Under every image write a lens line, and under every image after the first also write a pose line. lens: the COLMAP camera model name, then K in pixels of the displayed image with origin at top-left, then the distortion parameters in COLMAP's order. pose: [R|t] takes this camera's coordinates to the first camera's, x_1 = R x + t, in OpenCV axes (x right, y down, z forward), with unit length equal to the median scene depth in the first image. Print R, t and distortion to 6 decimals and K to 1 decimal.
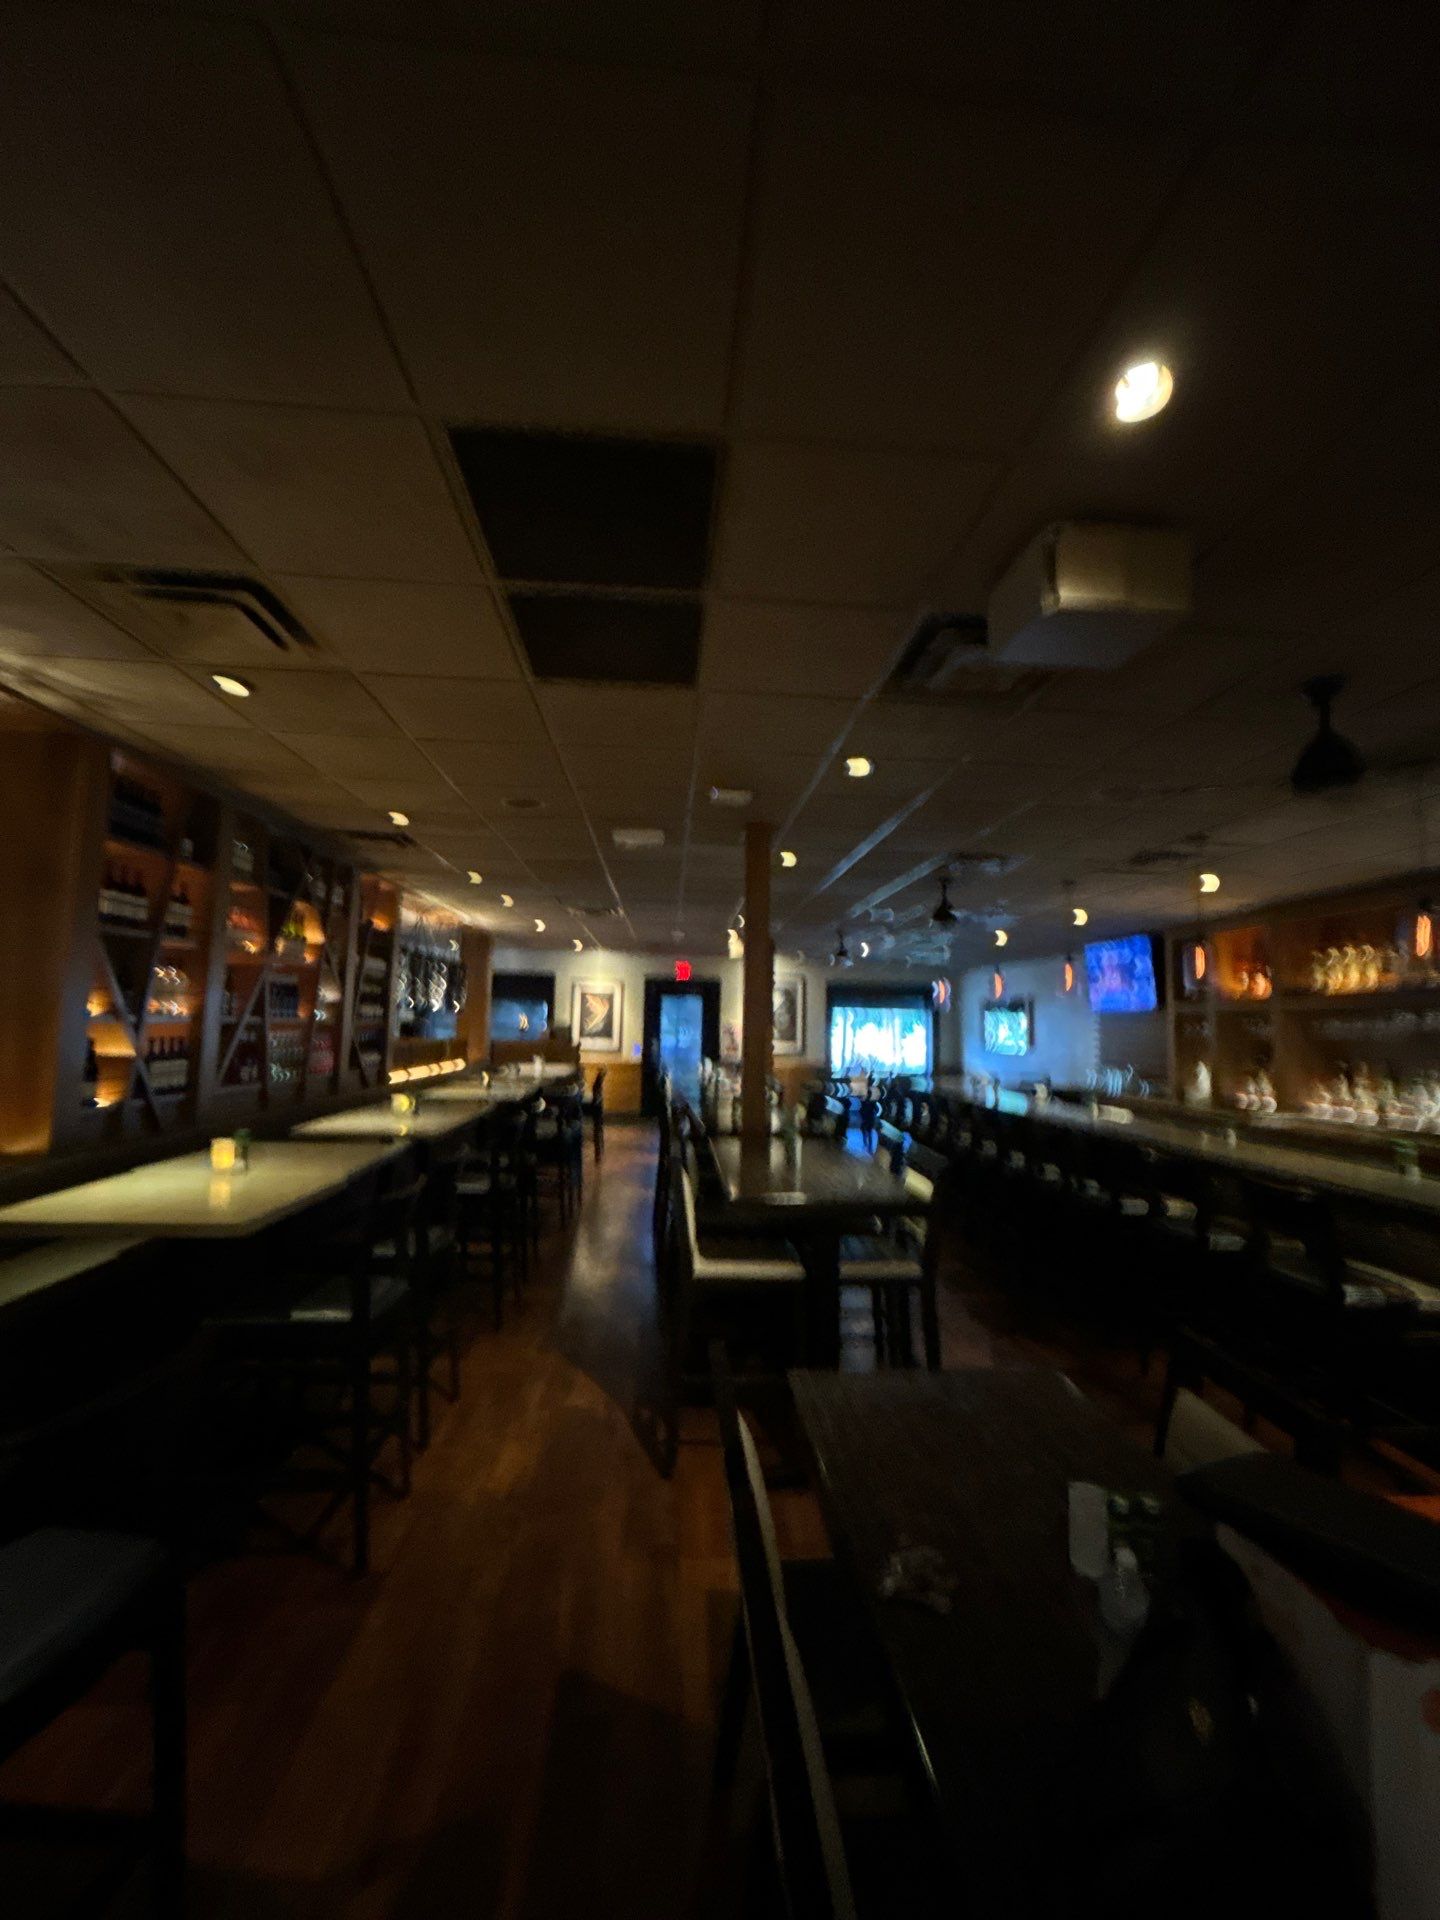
lens RADIAL K [[751.7, 0, 720.0], [0, 751.7, 960.0], [0, 0, 1]] dist [-0.000256, -0.000096]
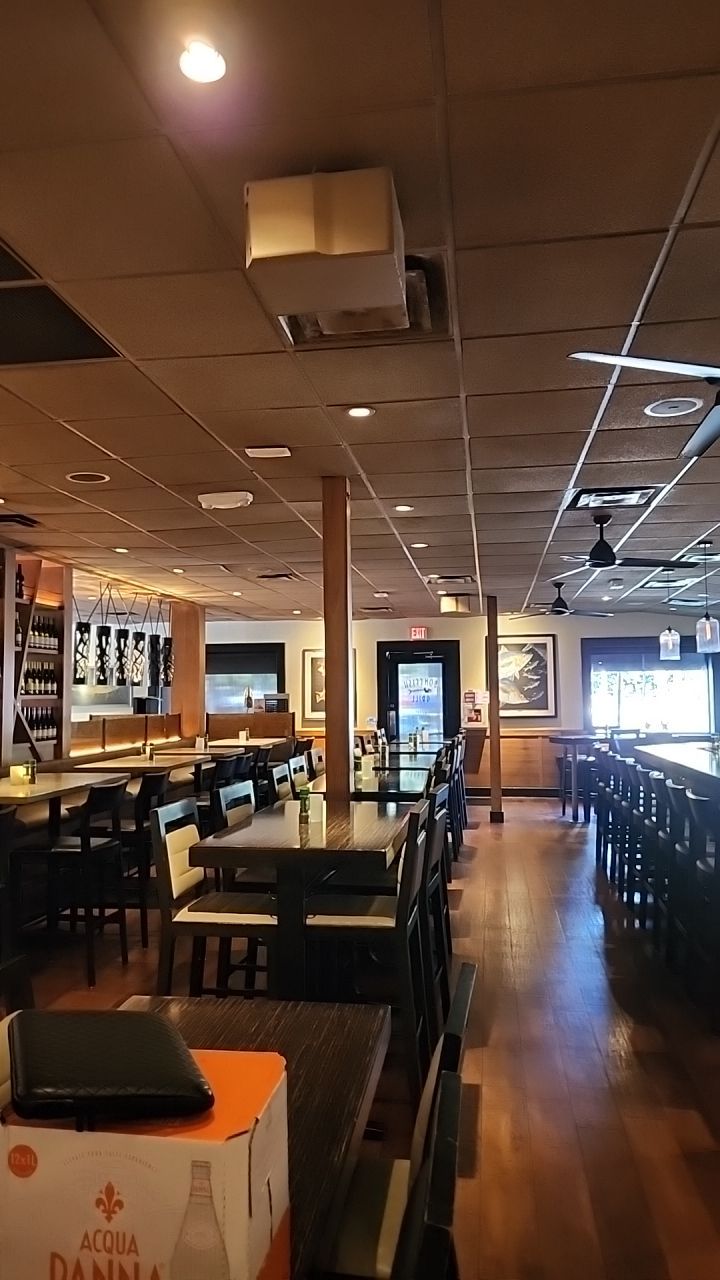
lens RADIAL K [[857.8, 0, 360.0], [0, 857.8, 640.0], [0, 0, 1]] dist [0.080171, -0.074991]
pose [[0.965442, -0.048054, -0.256151, 0.183523], [0.052269, 0.998586, 0.009666, 0.010682], [0.255324, -0.022721, 0.966589, -0.027293]]
